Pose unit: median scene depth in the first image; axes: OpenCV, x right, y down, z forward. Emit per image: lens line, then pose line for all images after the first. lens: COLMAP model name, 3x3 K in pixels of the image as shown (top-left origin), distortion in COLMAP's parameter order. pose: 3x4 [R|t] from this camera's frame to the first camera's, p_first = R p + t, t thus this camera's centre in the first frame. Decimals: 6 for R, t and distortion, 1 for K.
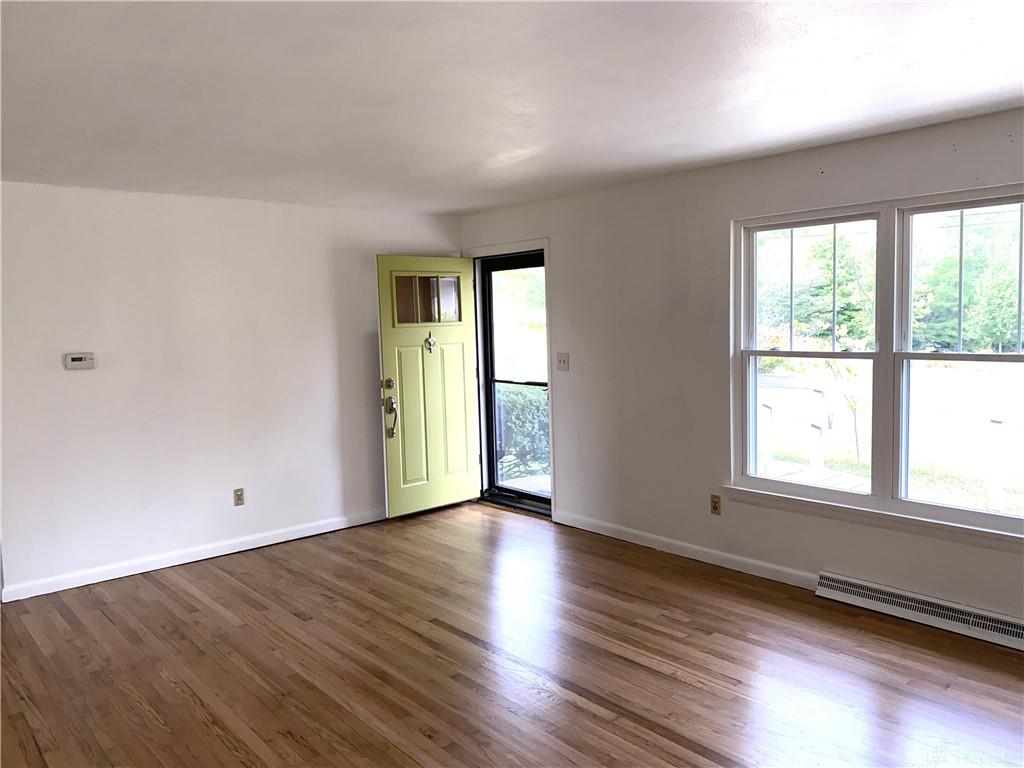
lens RADIAL K [[771.5, 0, 518.6], [0, 771.5, 376.3], [0, 0, 1]] dist [0.052020, -0.065760]
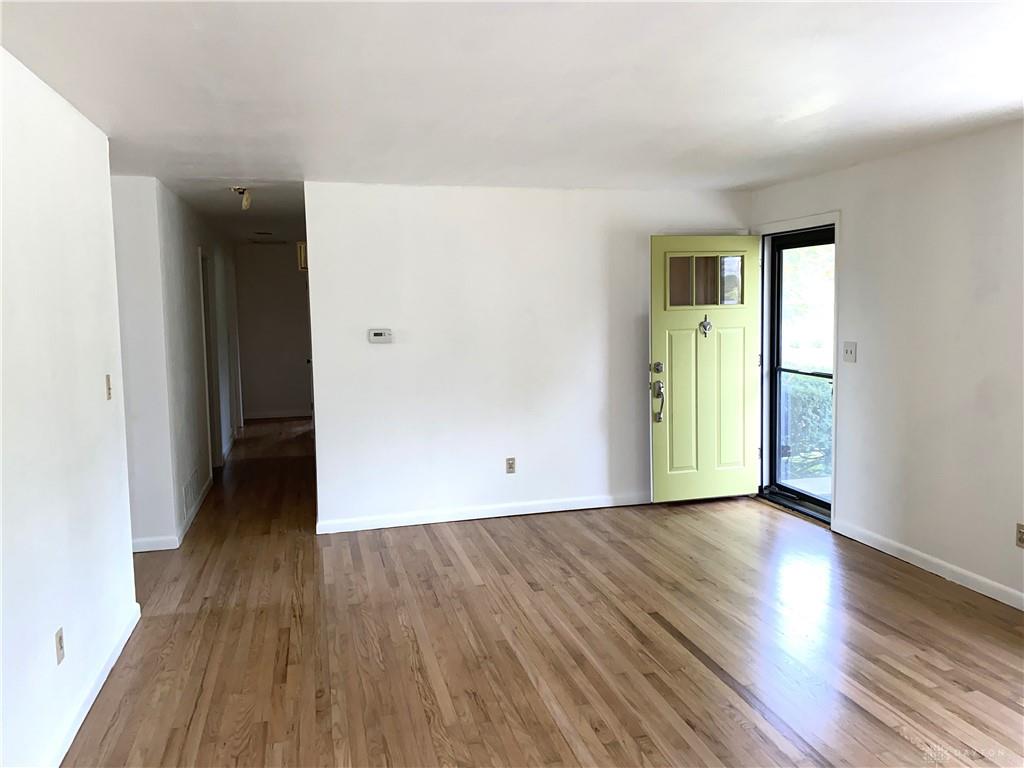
lens RADIAL K [[771.5, 0, 520.5], [0, 771.5, 380.9], [0, 0, 1]] dist [0.052020, -0.065760]
pose [[0.908251, 0.053940, -0.414935, 0.099275], [-0.041202, 0.998366, 0.039598, -0.006025], [0.416393, -0.018869, 0.908989, 0.042276]]
